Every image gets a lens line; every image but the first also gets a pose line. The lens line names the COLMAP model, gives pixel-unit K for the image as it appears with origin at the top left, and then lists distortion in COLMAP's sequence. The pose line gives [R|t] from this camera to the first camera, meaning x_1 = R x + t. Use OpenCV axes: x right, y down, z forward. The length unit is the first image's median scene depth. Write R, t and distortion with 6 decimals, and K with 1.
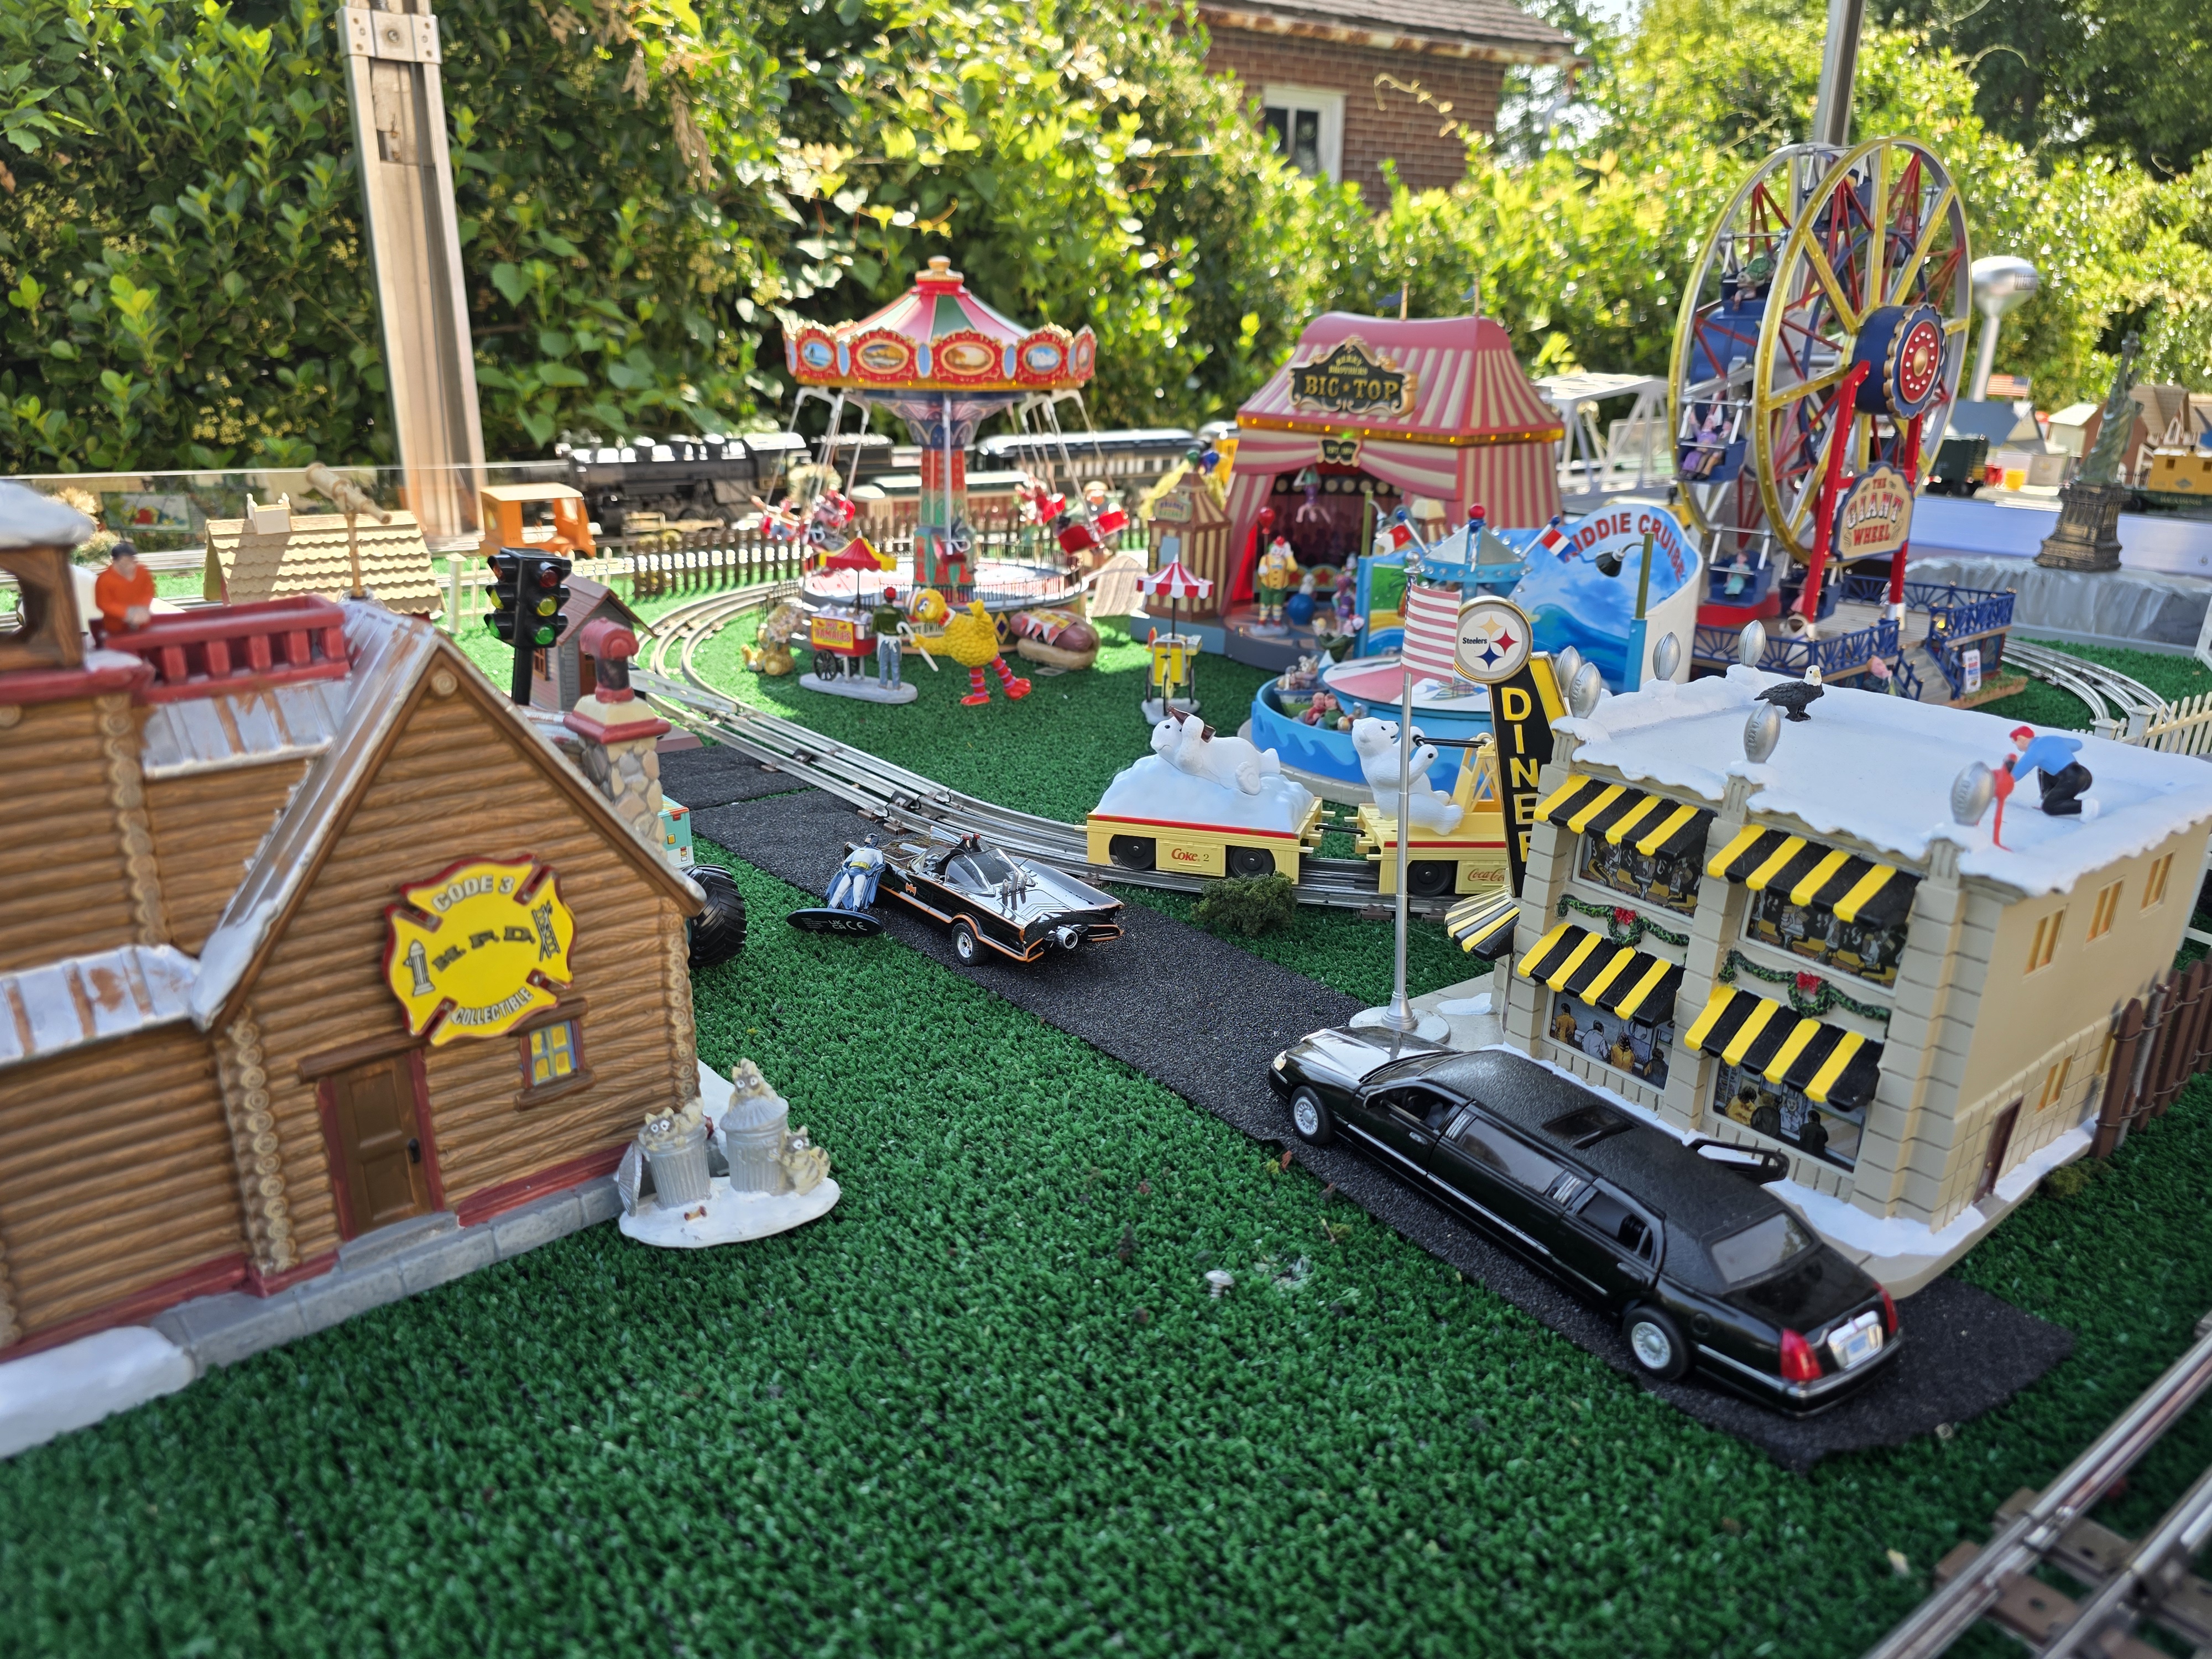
lens RADIAL K [[1484.6, 0, 1074.4], [0, 1484.6, 819.2], [0, 0, 1]] dist [0.064909, -0.109690]
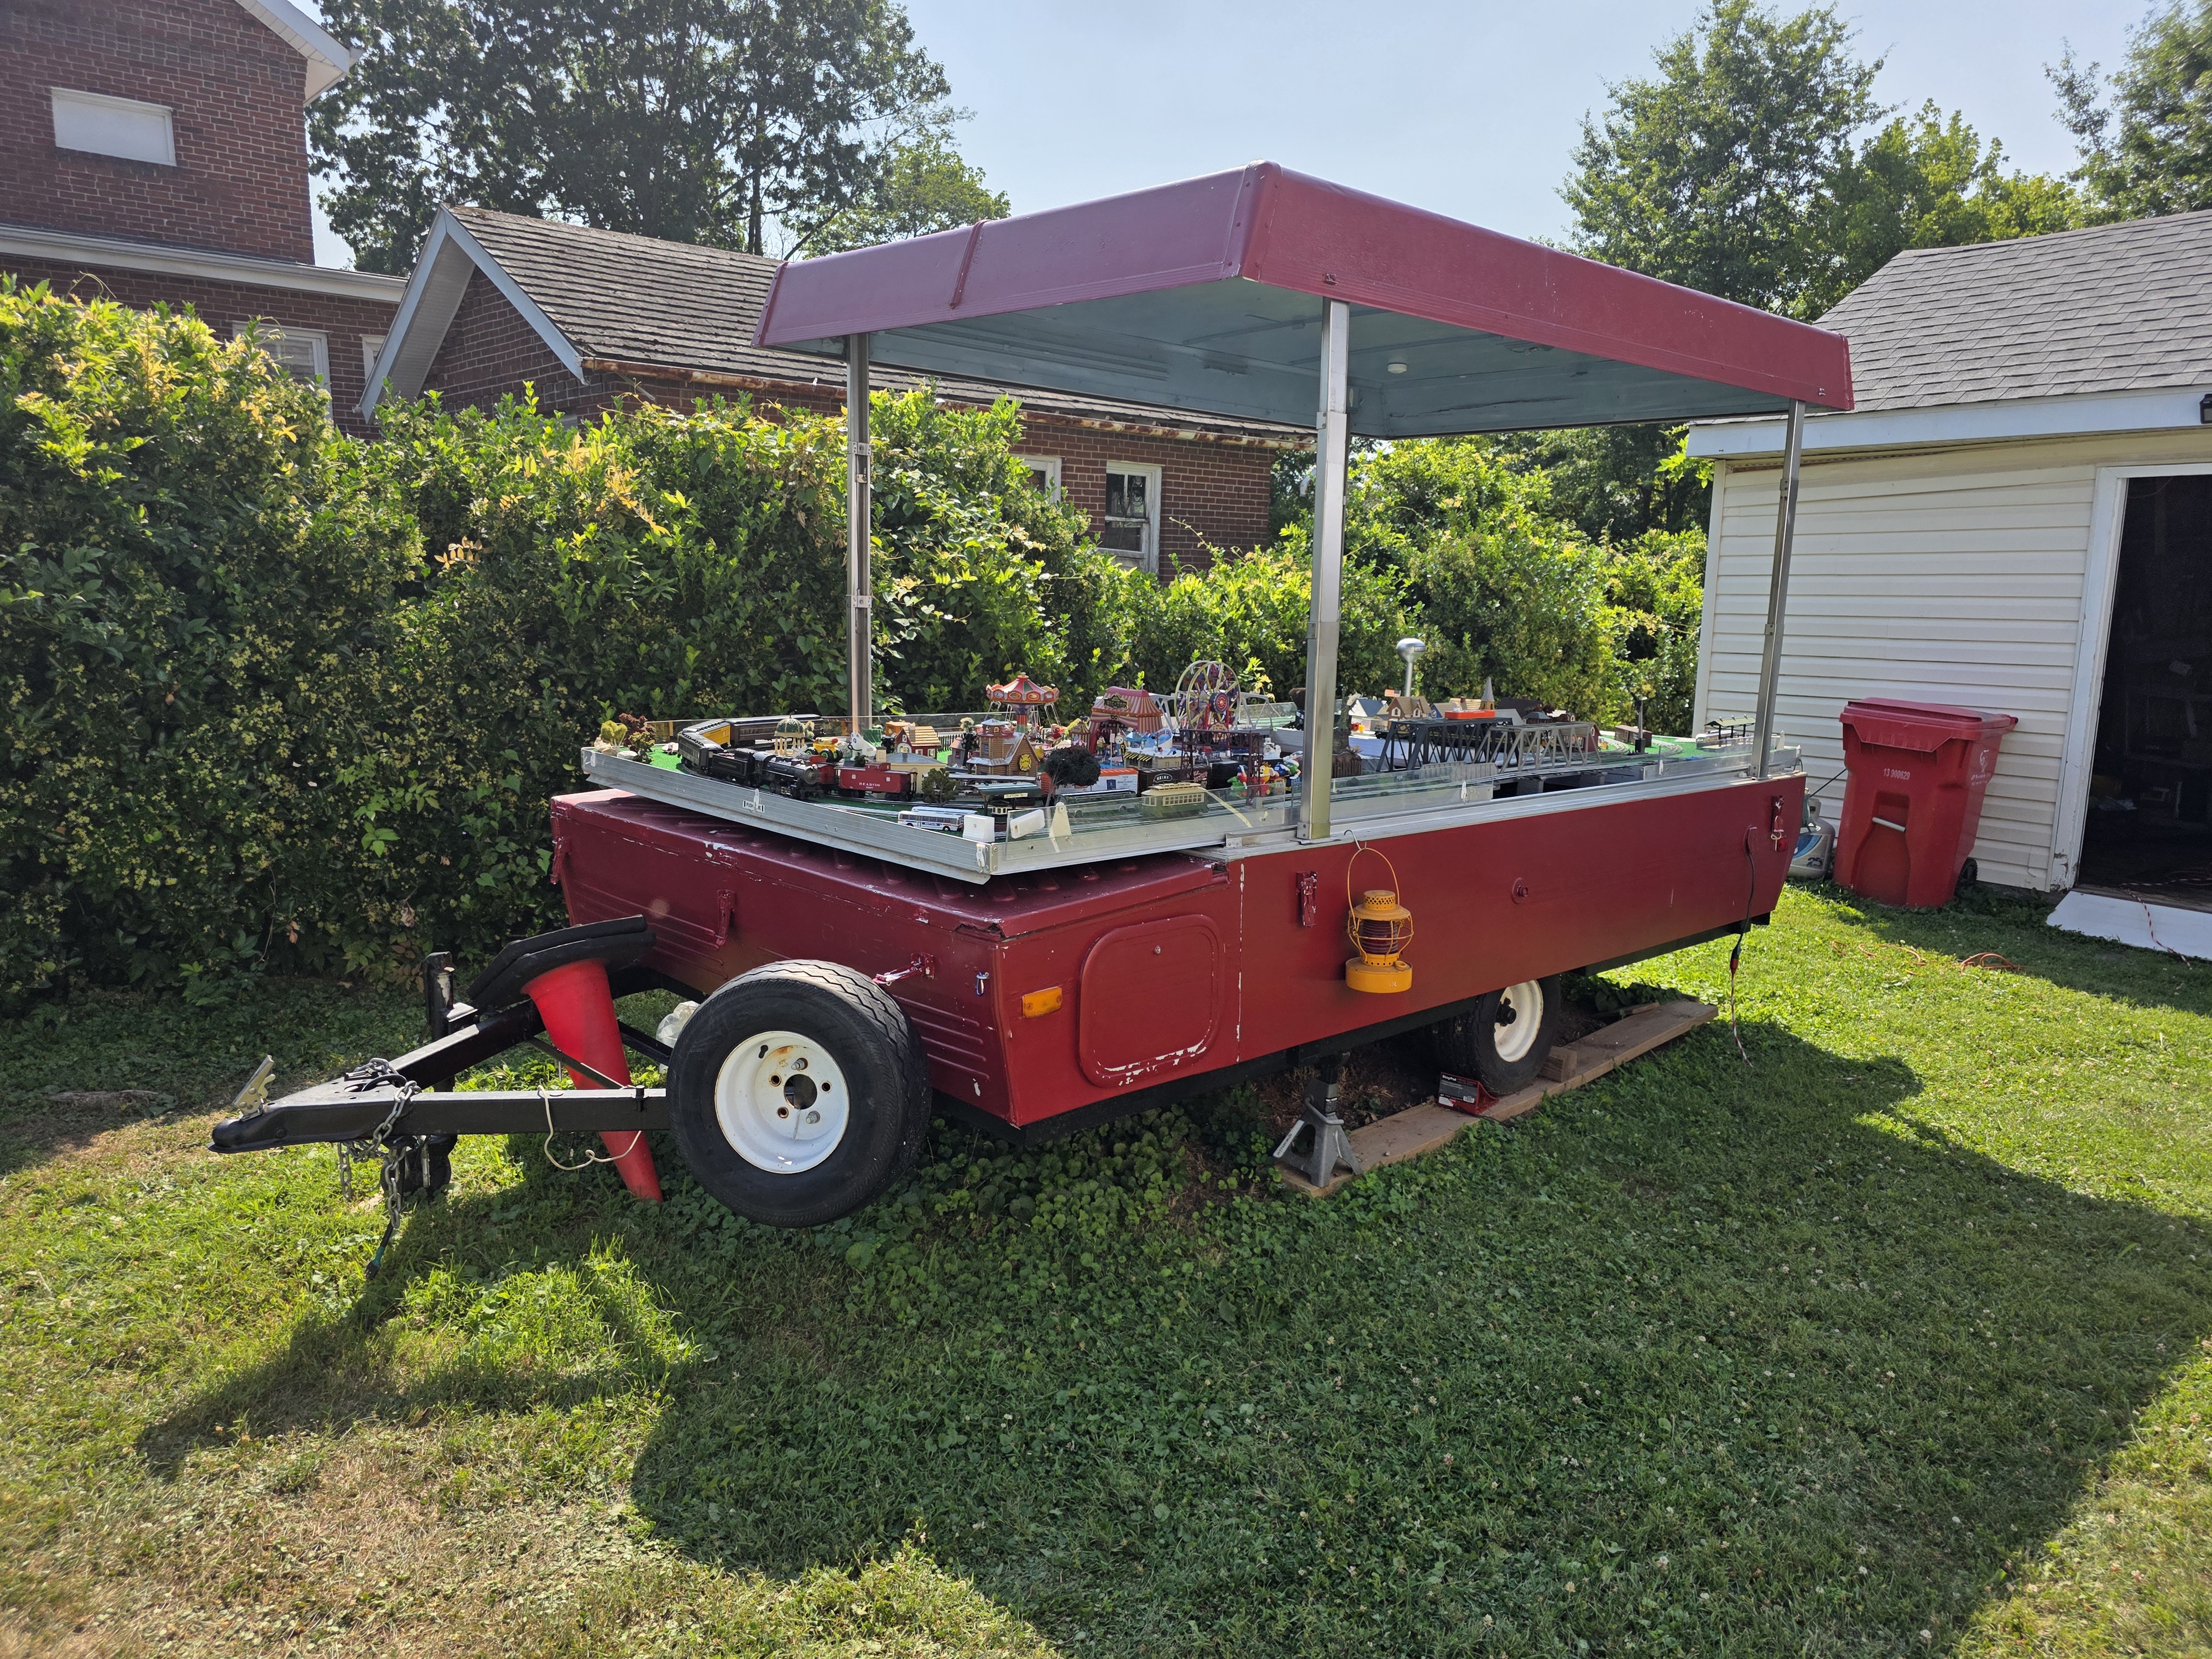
lens RADIAL K [[1484.6, 0, 1074.4], [0, 1484.6, 819.2], [0, 0, 1]] dist [0.064909, -0.109690]
pose [[0.995256, 0.010575, 0.096716, -0.114886], [0.005262, 0.986769, -0.162048, 0.241632], [-0.097150, 0.161788, 0.982032, -1.031623]]
